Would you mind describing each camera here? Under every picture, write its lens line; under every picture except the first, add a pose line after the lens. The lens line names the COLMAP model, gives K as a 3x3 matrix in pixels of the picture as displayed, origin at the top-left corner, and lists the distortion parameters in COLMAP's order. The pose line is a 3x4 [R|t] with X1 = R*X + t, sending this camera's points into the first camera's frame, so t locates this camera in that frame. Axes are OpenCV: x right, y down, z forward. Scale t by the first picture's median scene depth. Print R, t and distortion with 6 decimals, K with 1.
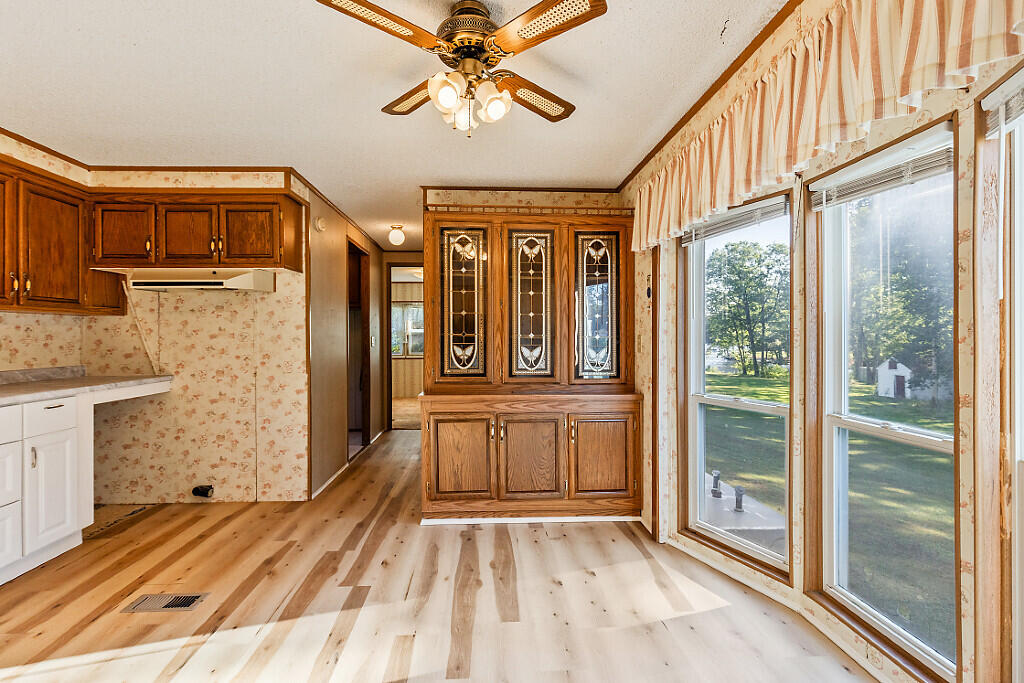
lens RADIAL K [[464.5, 0, 517.6], [0, 464.5, 334.8], [0, 0, 1]] dist [0.005538, -0.002233]
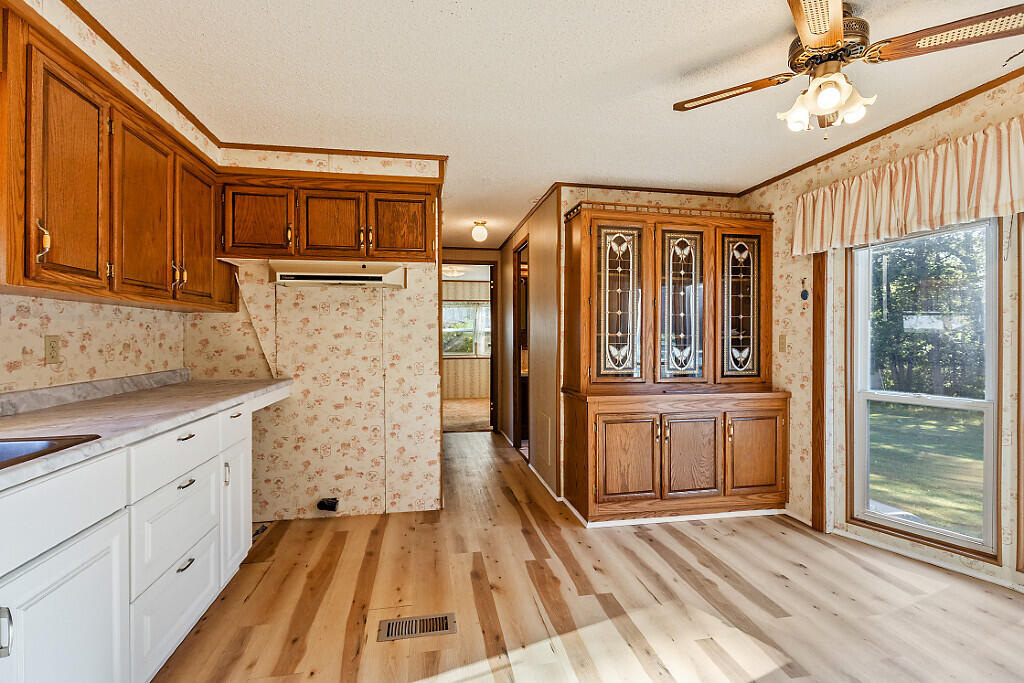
lens RADIAL K [[464.5, 0, 521.1], [0, 464.5, 335.8], [0, 0, 1]] dist [0.005538, -0.002233]
pose [[0.990637, 0.002138, 0.136508, -0.465331], [-0.002639, 0.999990, 0.003490, -0.000637], [-0.136499, -0.003817, 0.990633, 0.047012]]
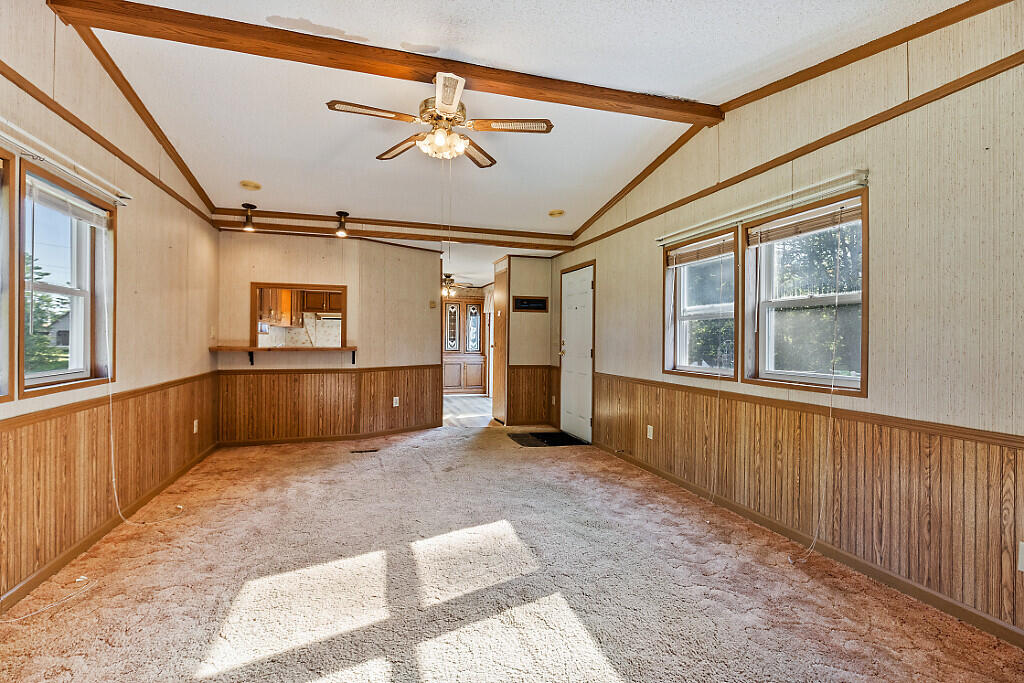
lens RADIAL K [[464.5, 0, 518.2], [0, 464.5, 340.4], [0, 0, 1]] dist [0.005538, -0.002233]
pose [[0.970874, 0.008538, 0.239440, -0.291402], [-0.009933, 0.999940, 0.004621, 0.004870], [-0.239387, -0.006865, 0.970900, -2.156966]]
